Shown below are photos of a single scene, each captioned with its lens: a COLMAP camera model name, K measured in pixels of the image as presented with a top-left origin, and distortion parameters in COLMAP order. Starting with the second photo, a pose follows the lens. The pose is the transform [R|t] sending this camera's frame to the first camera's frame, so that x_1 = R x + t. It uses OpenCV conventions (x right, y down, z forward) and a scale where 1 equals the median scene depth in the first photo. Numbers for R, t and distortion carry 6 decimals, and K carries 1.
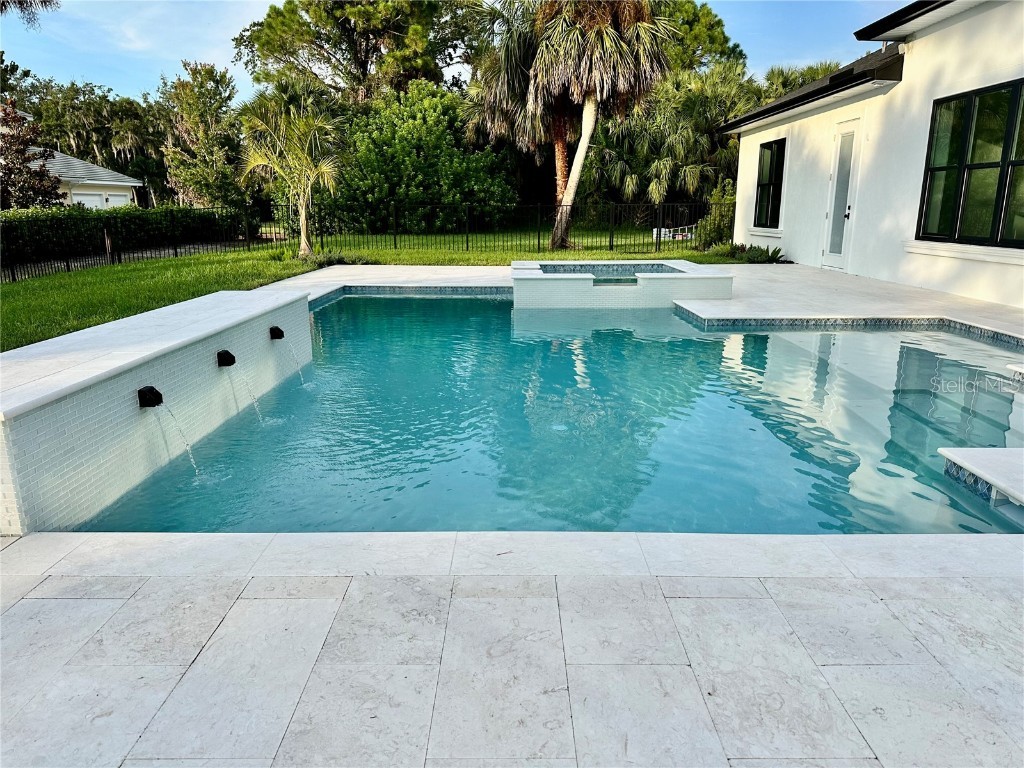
lens RADIAL K [[730.8, 0, 516.2], [0, 730.8, 382.2], [0, 0, 1]] dist [0.065198, -0.078076]
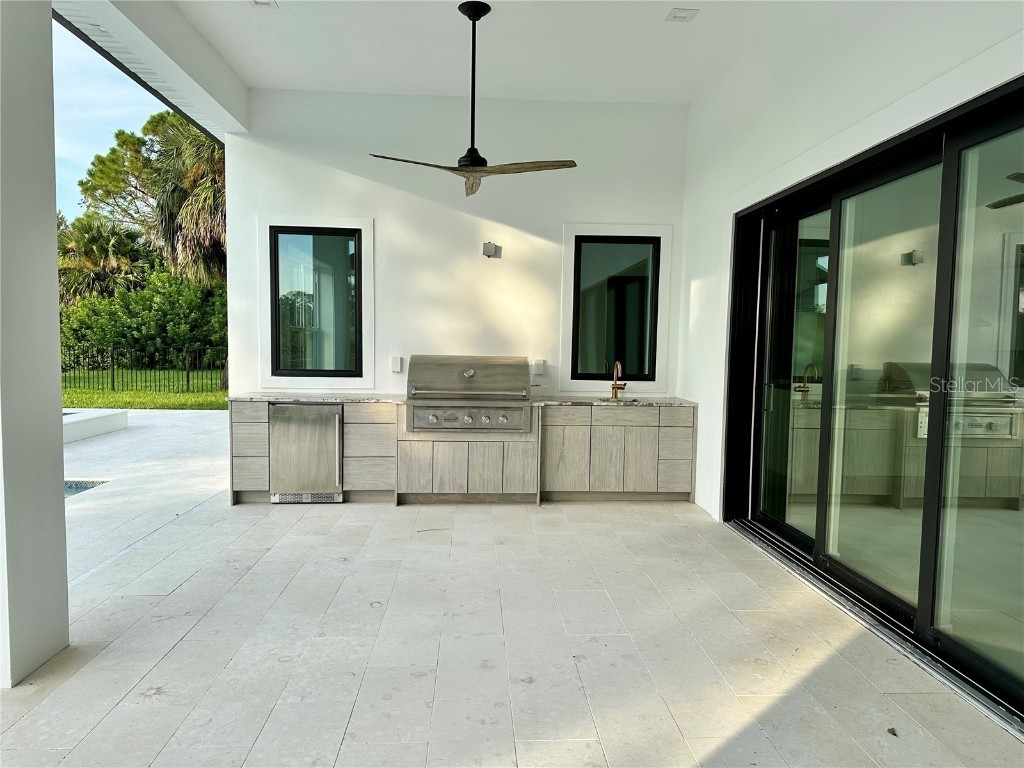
lens RADIAL K [[711.2, 0, 532.8], [0, 711.2, 389.3], [0, 0, 1]] dist [0.088452, -0.116548]
pose [[0.997222, 0.012982, 0.073348, 0.524095], [-0.000578, 0.986016, -0.166651, -0.023706], [-0.074486, 0.166146, 0.983284, -0.000850]]
